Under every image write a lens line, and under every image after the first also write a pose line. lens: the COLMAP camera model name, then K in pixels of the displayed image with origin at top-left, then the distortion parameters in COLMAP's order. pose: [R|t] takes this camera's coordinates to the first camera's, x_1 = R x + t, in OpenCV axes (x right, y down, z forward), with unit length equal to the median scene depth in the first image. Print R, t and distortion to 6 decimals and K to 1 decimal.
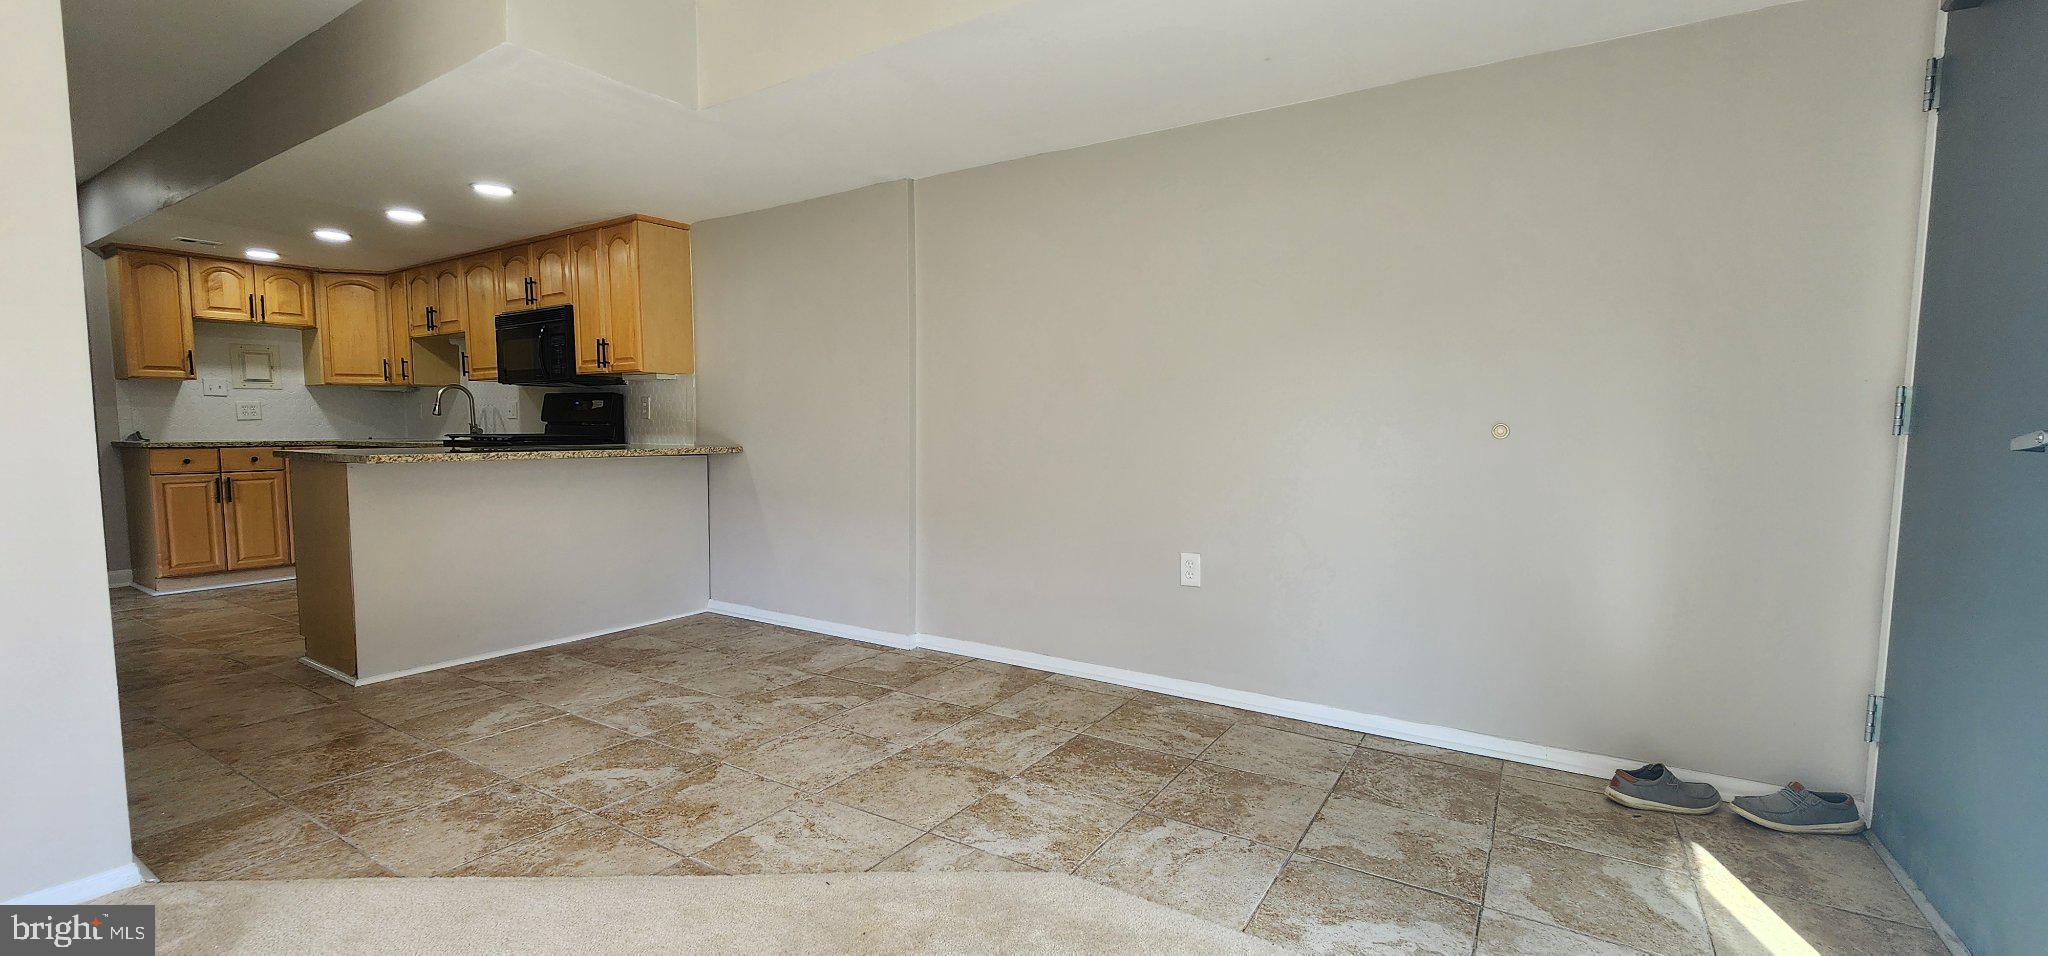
lens RADIAL K [[841.3, 0, 1024.0], [0, 841.3, 478.0], [0, 0, 1]] dist [0.001290, 0.000521]
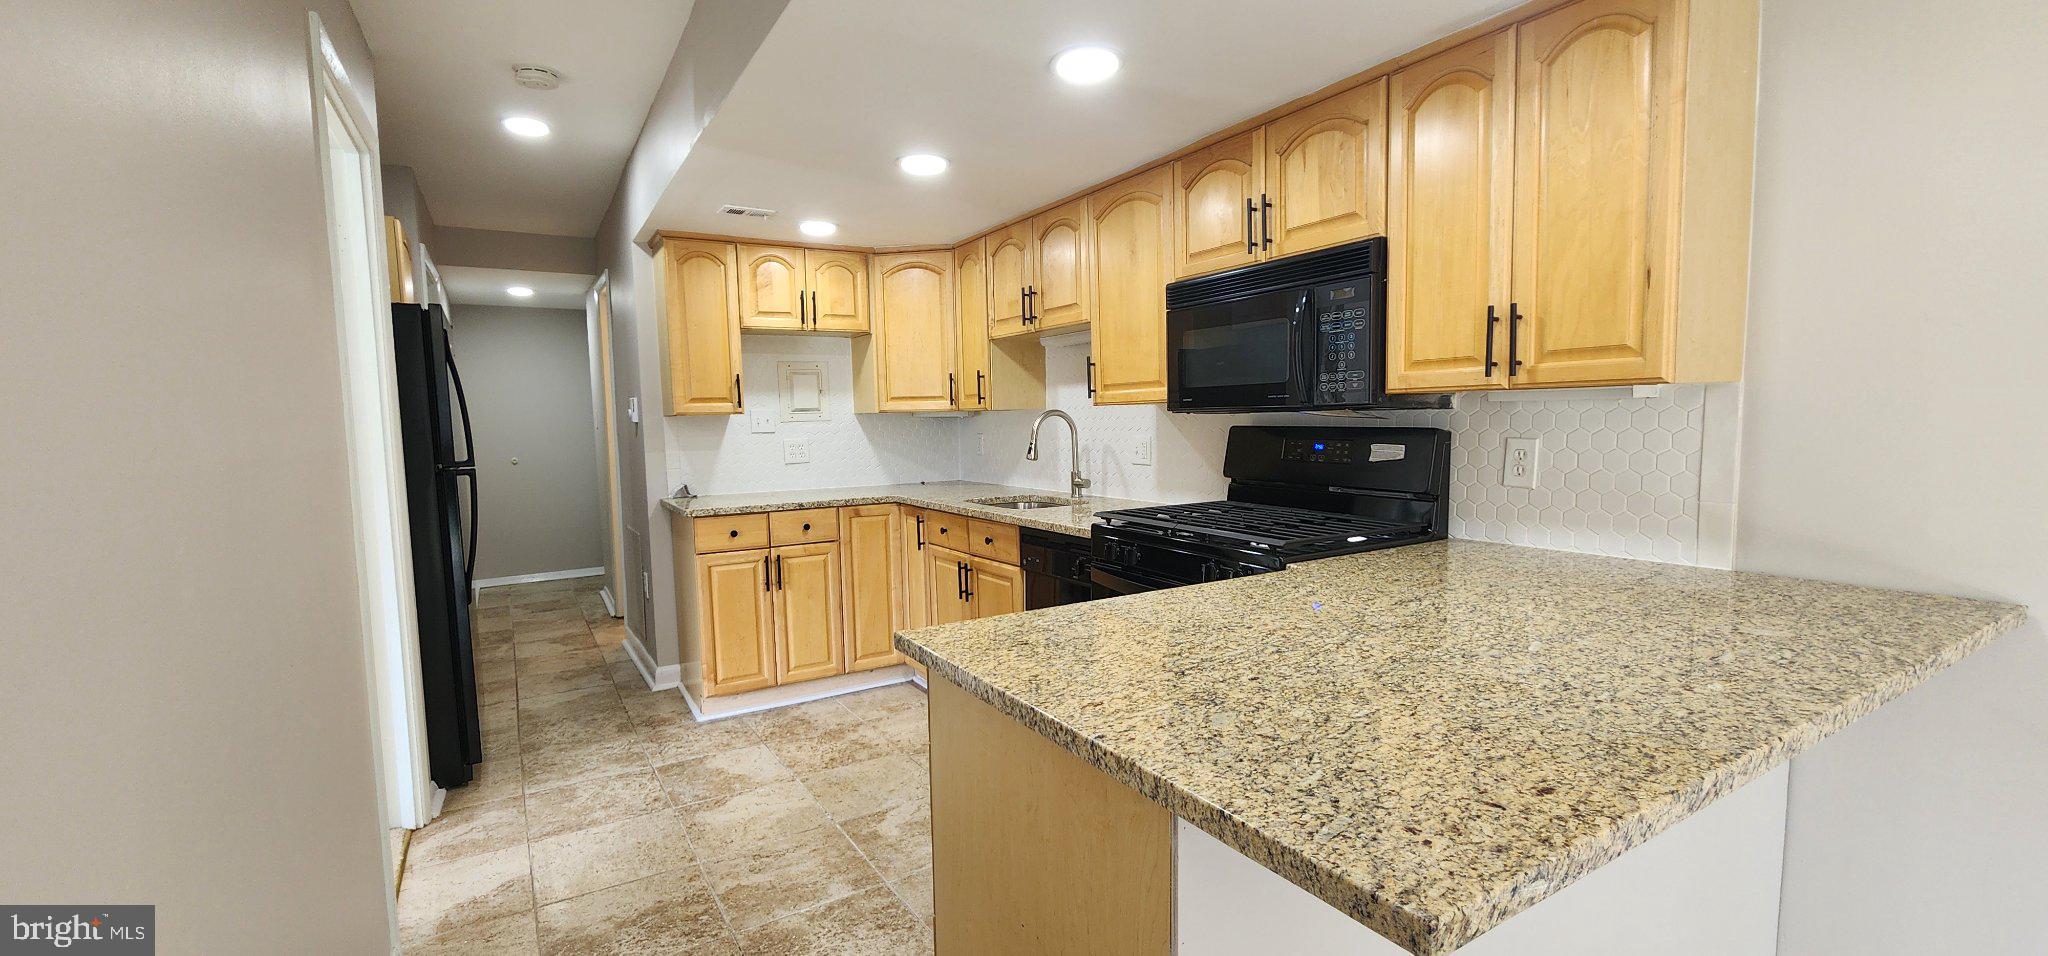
lens RADIAL K [[841.3, 0, 1024.0], [0, 841.3, 478.0], [0, 0, 1]] dist [0.001290, 0.000521]
pose [[0.899886, 0.012064, -0.435958, -0.459063], [-0.006897, 0.999886, 0.013432, -0.074328], [0.436070, -0.009080, 0.899867, 0.463176]]
